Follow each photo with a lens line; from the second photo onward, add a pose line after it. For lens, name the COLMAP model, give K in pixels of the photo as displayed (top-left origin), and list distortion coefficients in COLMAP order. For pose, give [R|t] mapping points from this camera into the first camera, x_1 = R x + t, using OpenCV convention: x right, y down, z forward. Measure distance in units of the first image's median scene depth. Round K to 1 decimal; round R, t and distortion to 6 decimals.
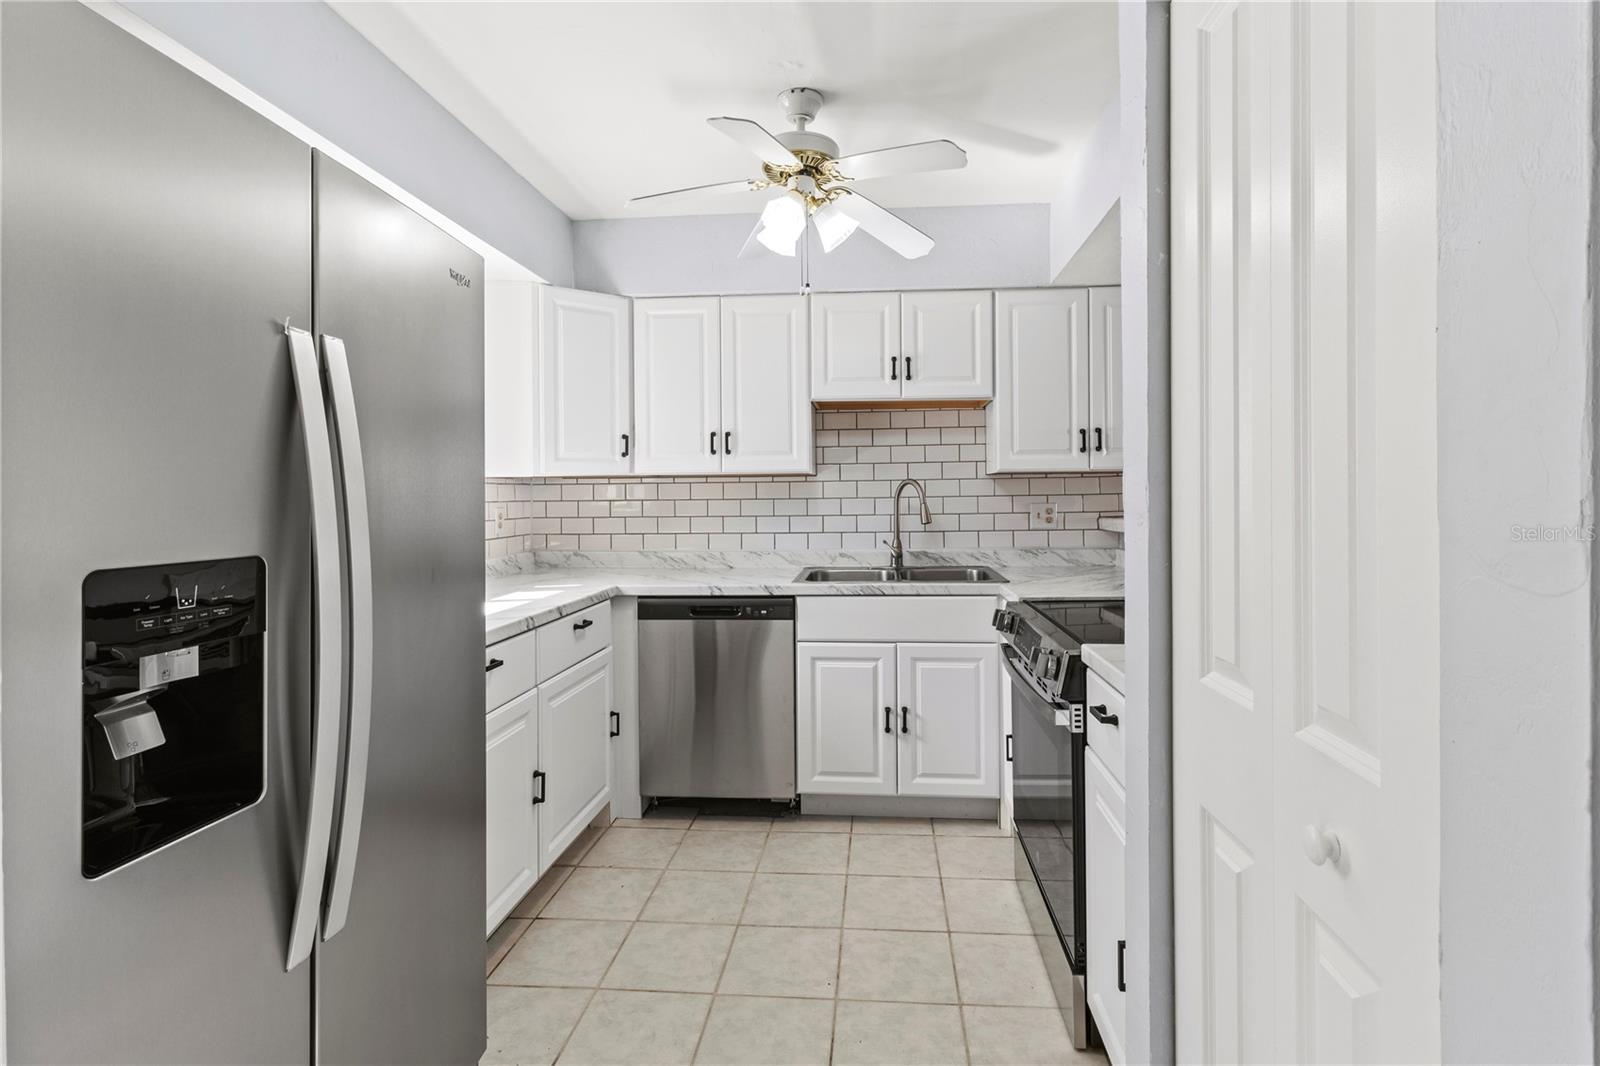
lens RADIAL K [[746.4, 0, 827.4], [0, 746.4, 489.9], [0, 0, 1]] dist [-0.010283, -0.000882]
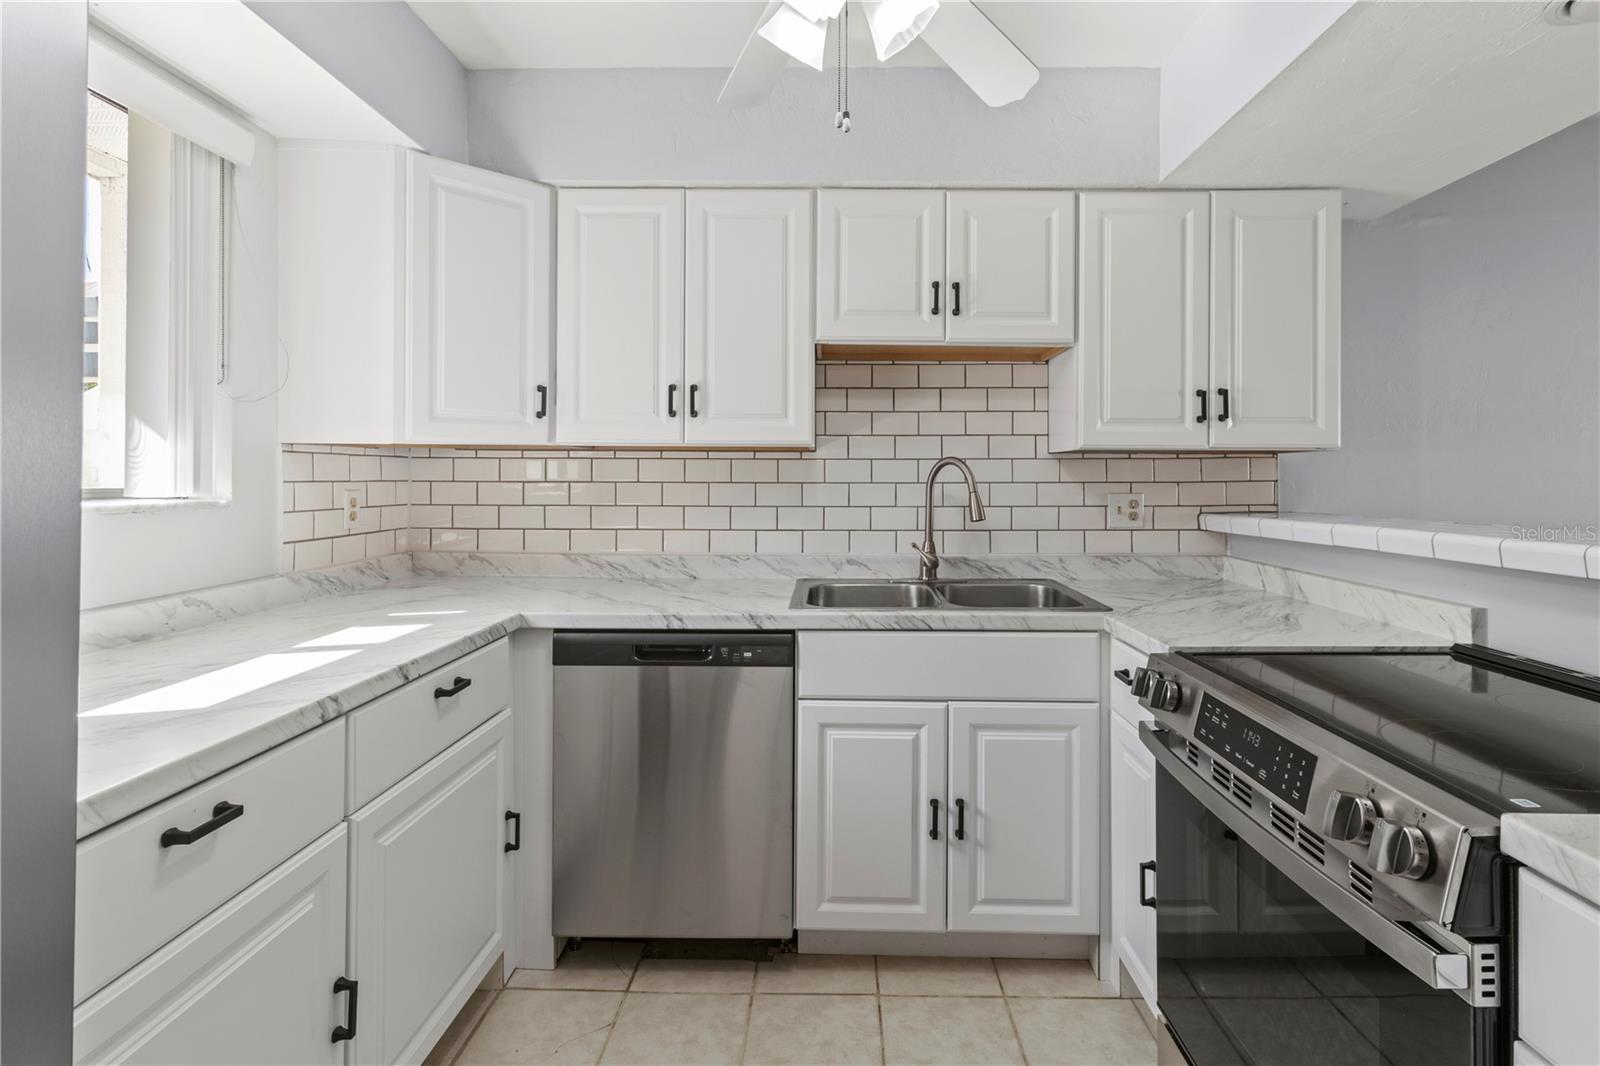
lens RADIAL K [[756.1, 0, 822.3], [0, 756.1, 476.3], [0, 0, 1]] dist [0.002565, -0.001946]
pose [[0.998346, 0.014026, 0.055758, -0.059061], [-0.014208, 0.999895, 0.002868, 0.003685], [-0.055712, -0.003655, 0.998440, 0.329985]]
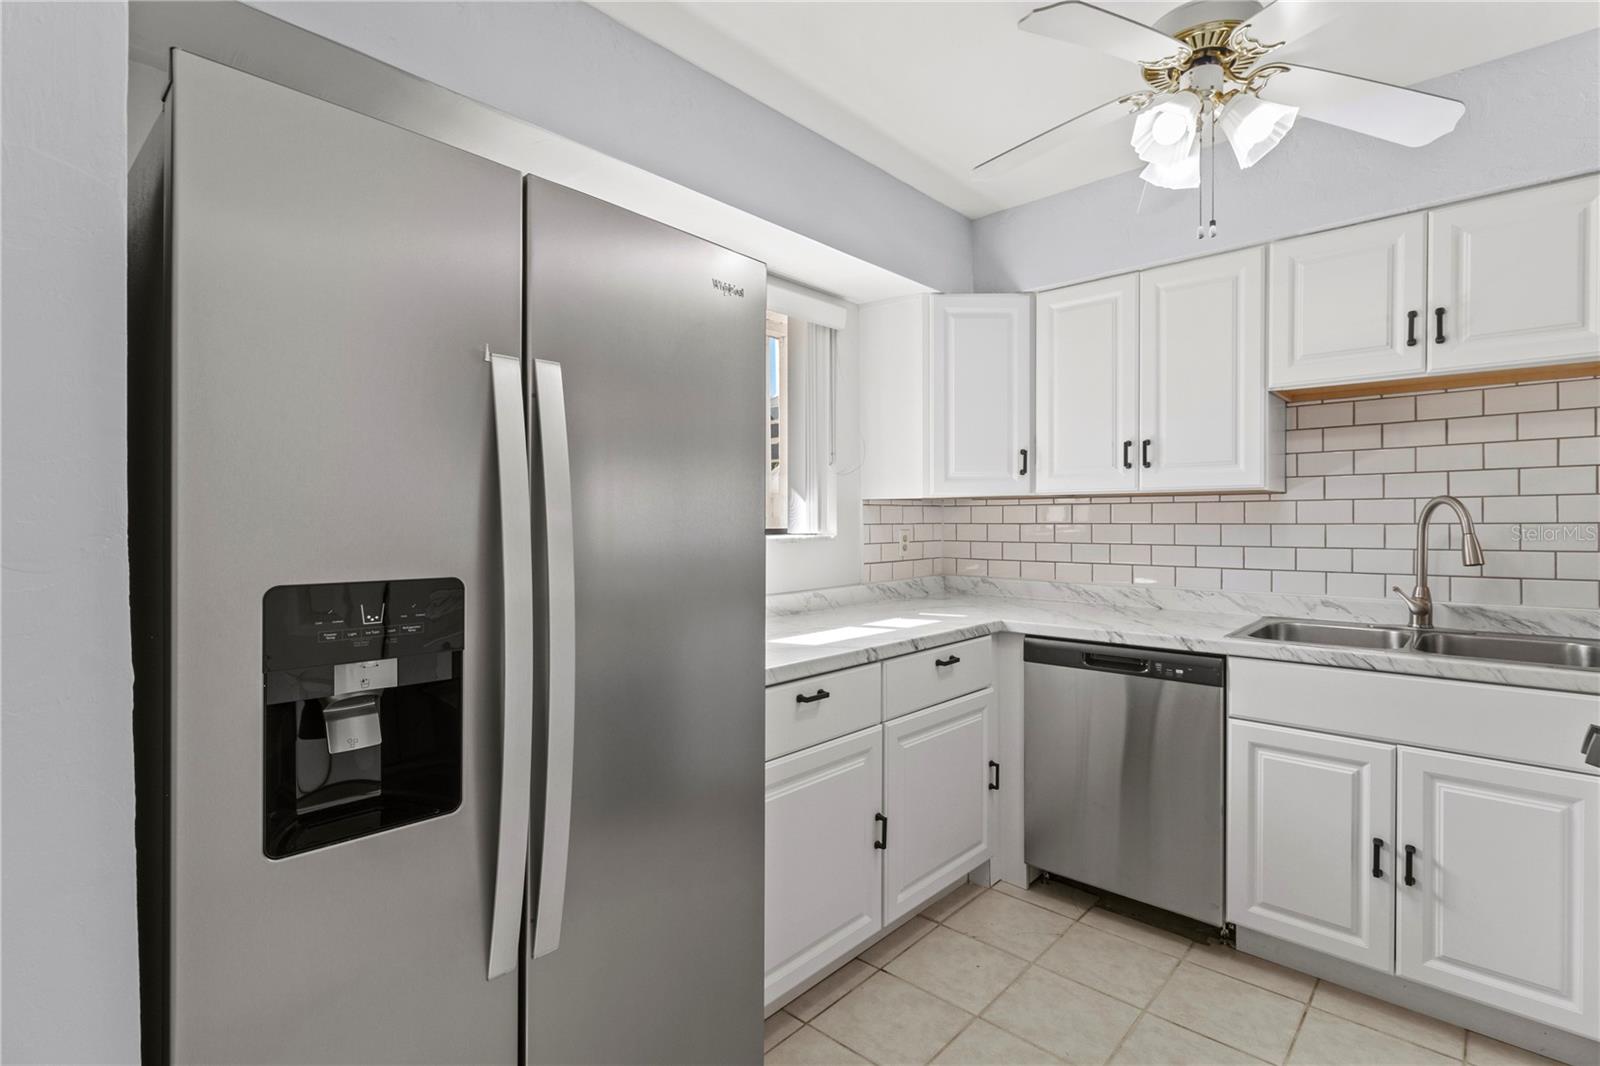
lens RADIAL K [[756.1, 0, 816.5], [0, 756.1, 525.2], [0, 0, 1]] dist [0.002565, -0.001946]
pose [[0.788145, 0.011445, -0.615383, 0.096751], [0.000065, 0.999826, 0.018677, -0.001418], [0.615490, -0.014760, 0.788007, 0.159708]]
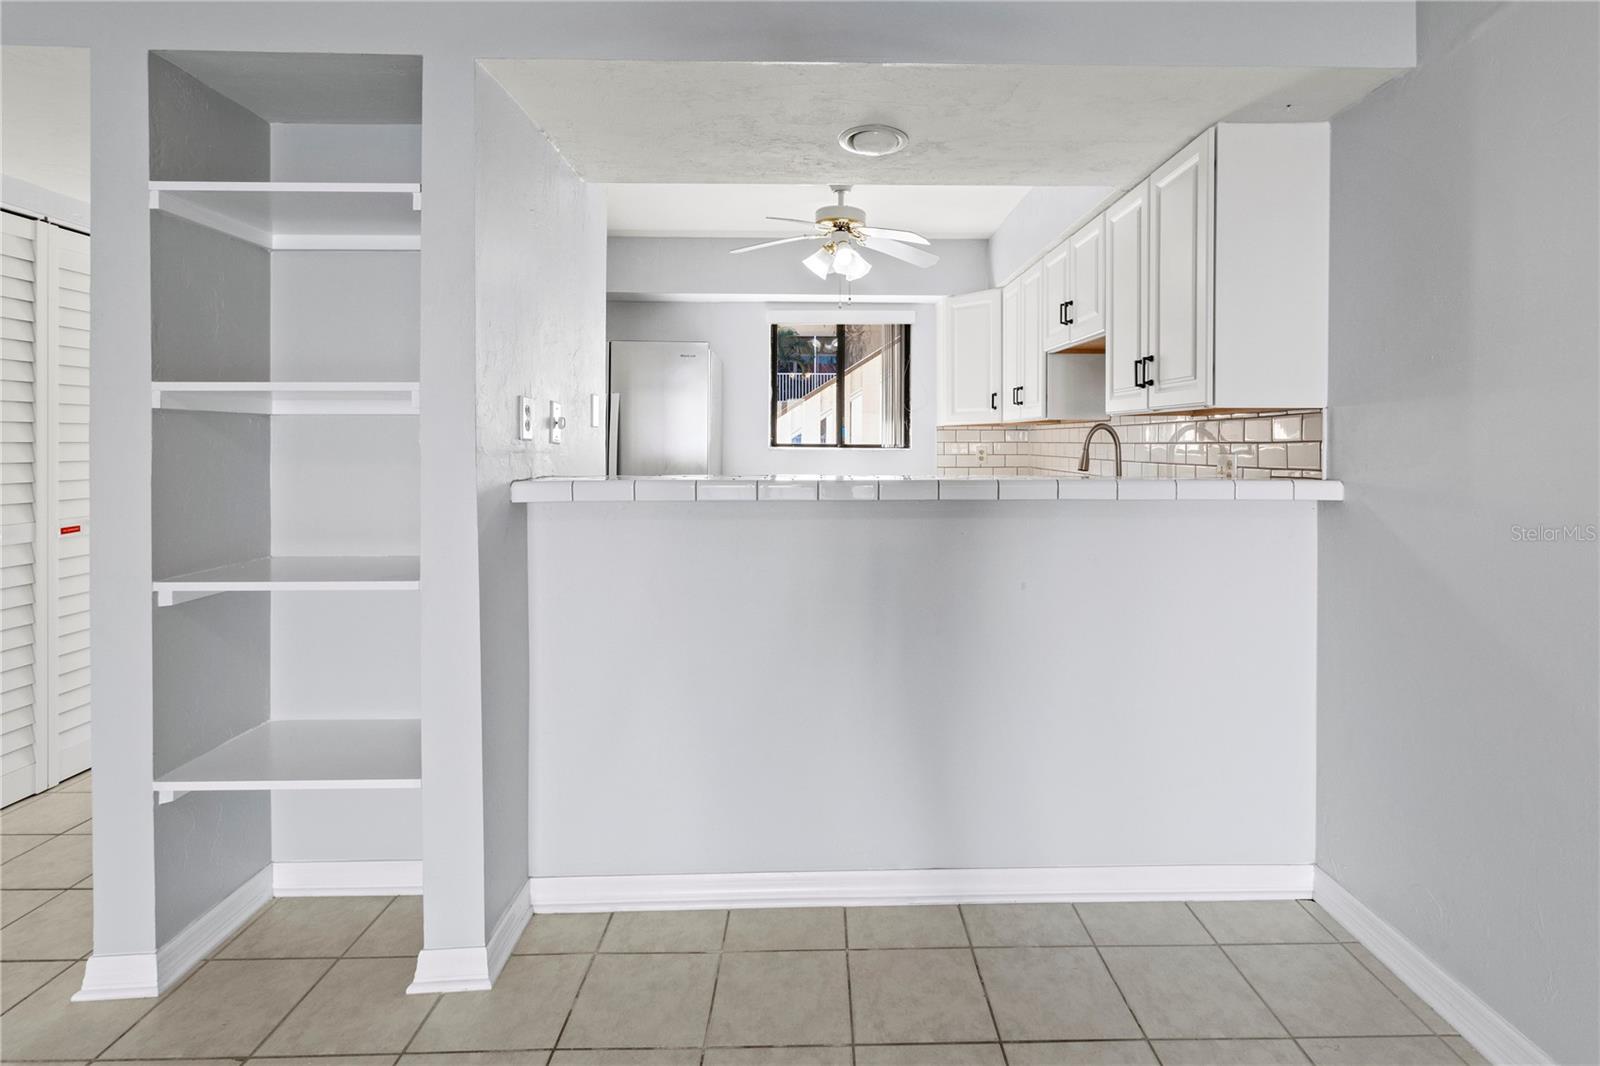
lens RADIAL K [[756.1, 0, 820.4], [0, 756.1, 452.4], [0, 0, 1]] dist [0.002565, -0.001946]
pose [[0.094325, 0.026271, -0.995195, 1.165693], [0.004268, 0.999632, 0.026793, -0.006402], [0.995532, -0.006775, 0.094178, 0.627403]]
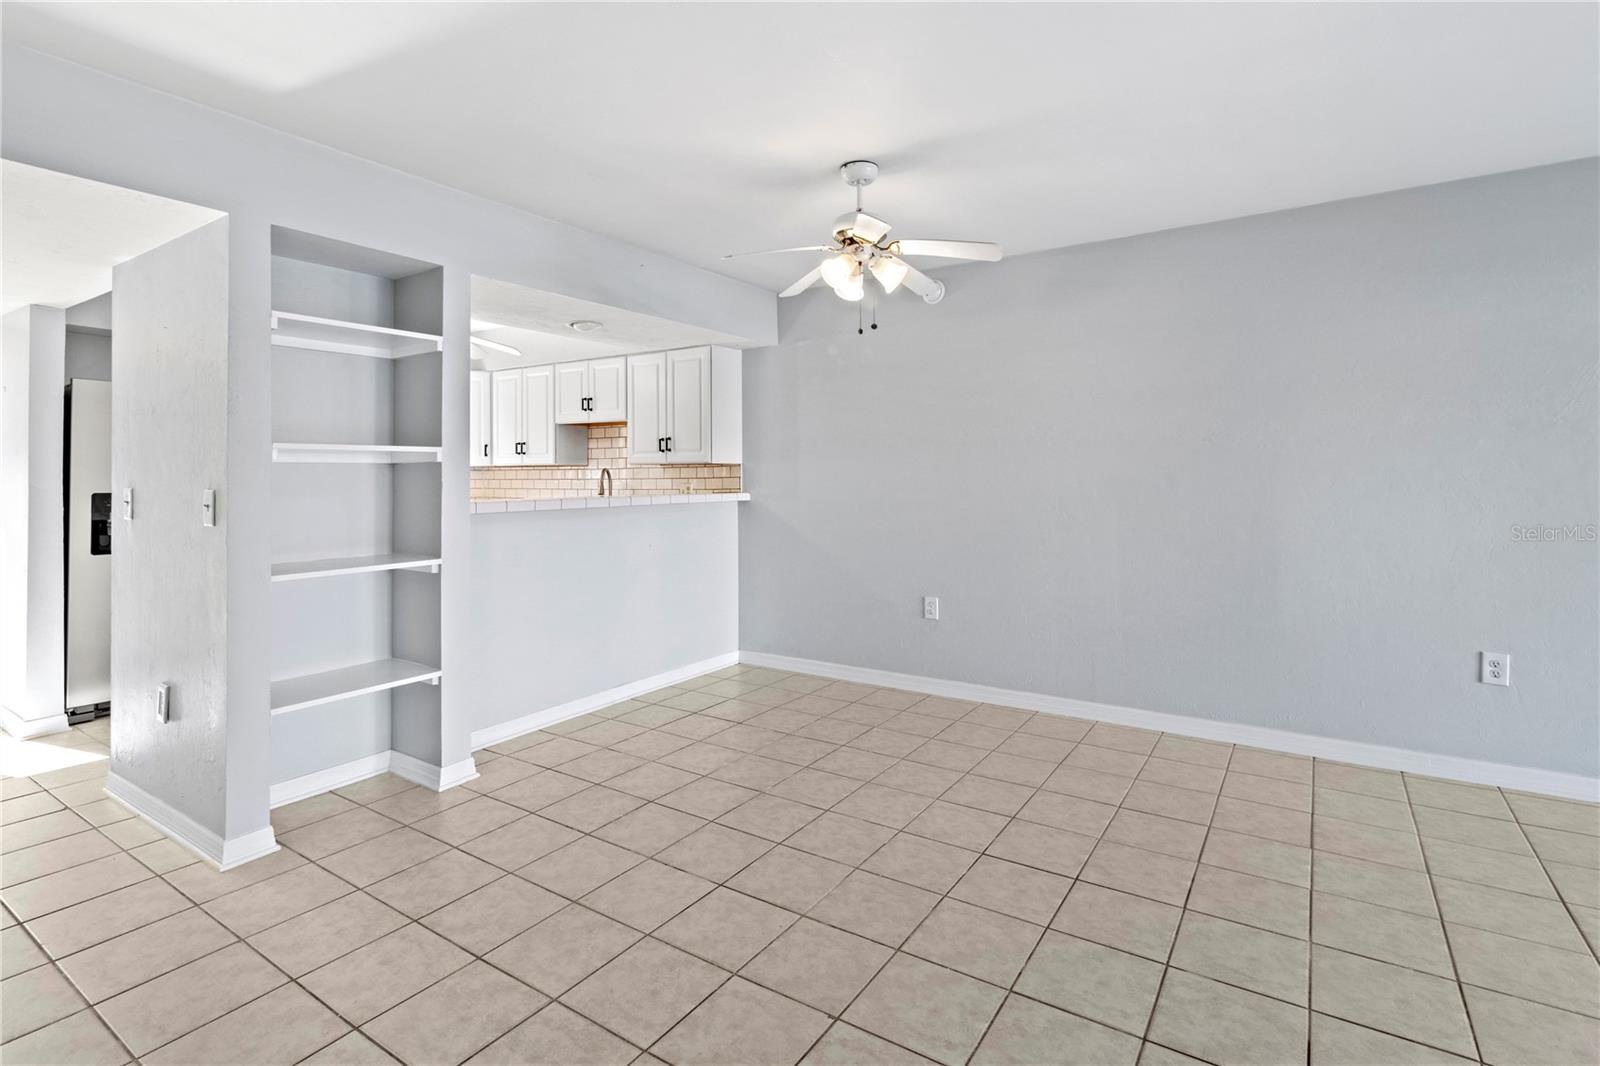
lens RADIAL K [[756.1, 0, 789.4], [0, 756.1, 450.6], [0, 0, 1]] dist [0.002565, -0.001946]
pose [[0.862123, -0.011077, -0.506578, 1.496928], [-0.001266, 0.999711, -0.024016, -0.015741], [0.506698, 0.021346, 0.861859, -0.274893]]
